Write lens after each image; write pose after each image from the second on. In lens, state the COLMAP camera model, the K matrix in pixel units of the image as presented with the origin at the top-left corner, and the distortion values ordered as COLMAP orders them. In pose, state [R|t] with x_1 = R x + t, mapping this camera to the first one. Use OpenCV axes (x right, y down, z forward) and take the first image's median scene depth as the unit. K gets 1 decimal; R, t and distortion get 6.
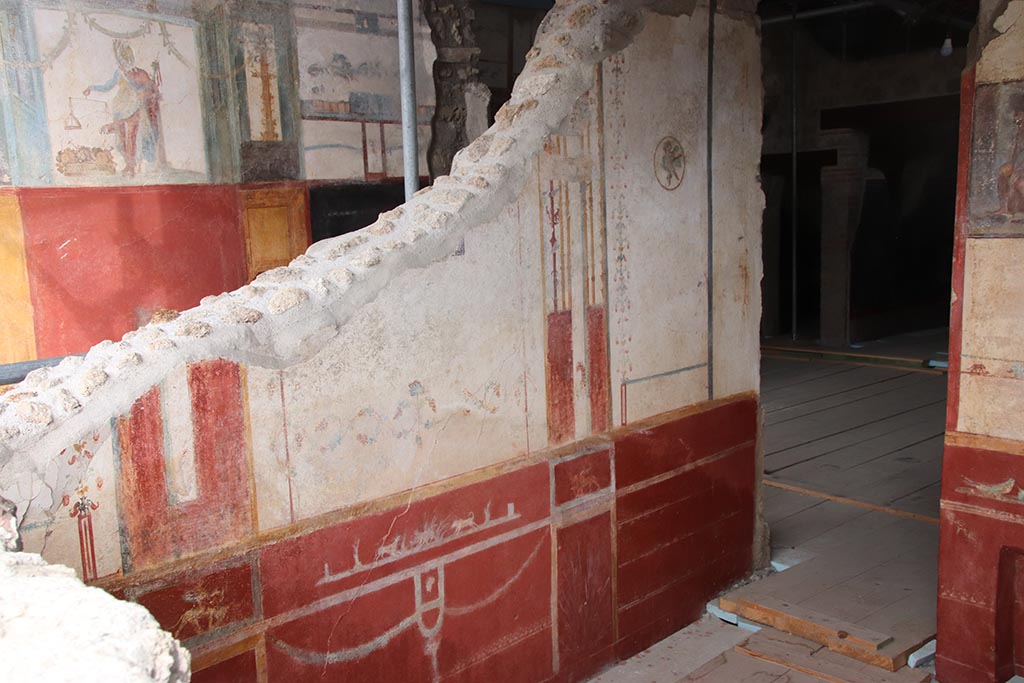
lens RADIAL K [[1012.4, 0, 506.3], [0, 1012.4, 351.8], [0, 0, 1]] dist [-0.081232, 0.299726]
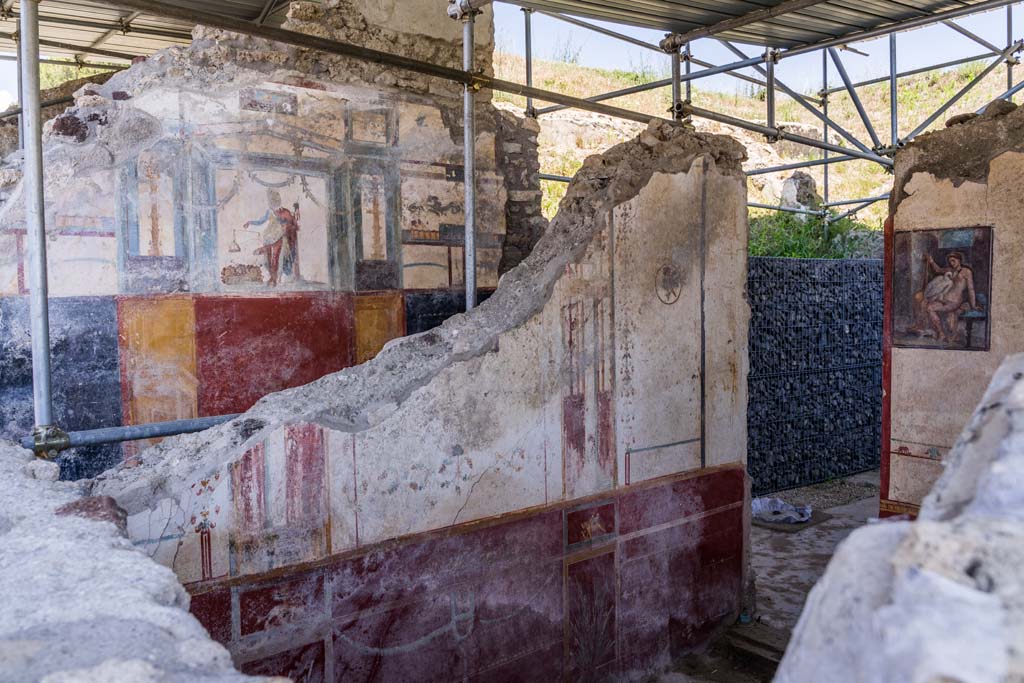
lens RADIAL K [[831.4, 0, 512.0], [0, 831.4, 341.5], [0, 0, 1]] dist [-0.015380, -0.005372]
pose [[0.994522, 0.022645, -0.102041, 0.071995], [-0.032253, 0.995095, -0.093521, -0.005313], [0.099423, 0.096300, 0.990374, -0.080144]]
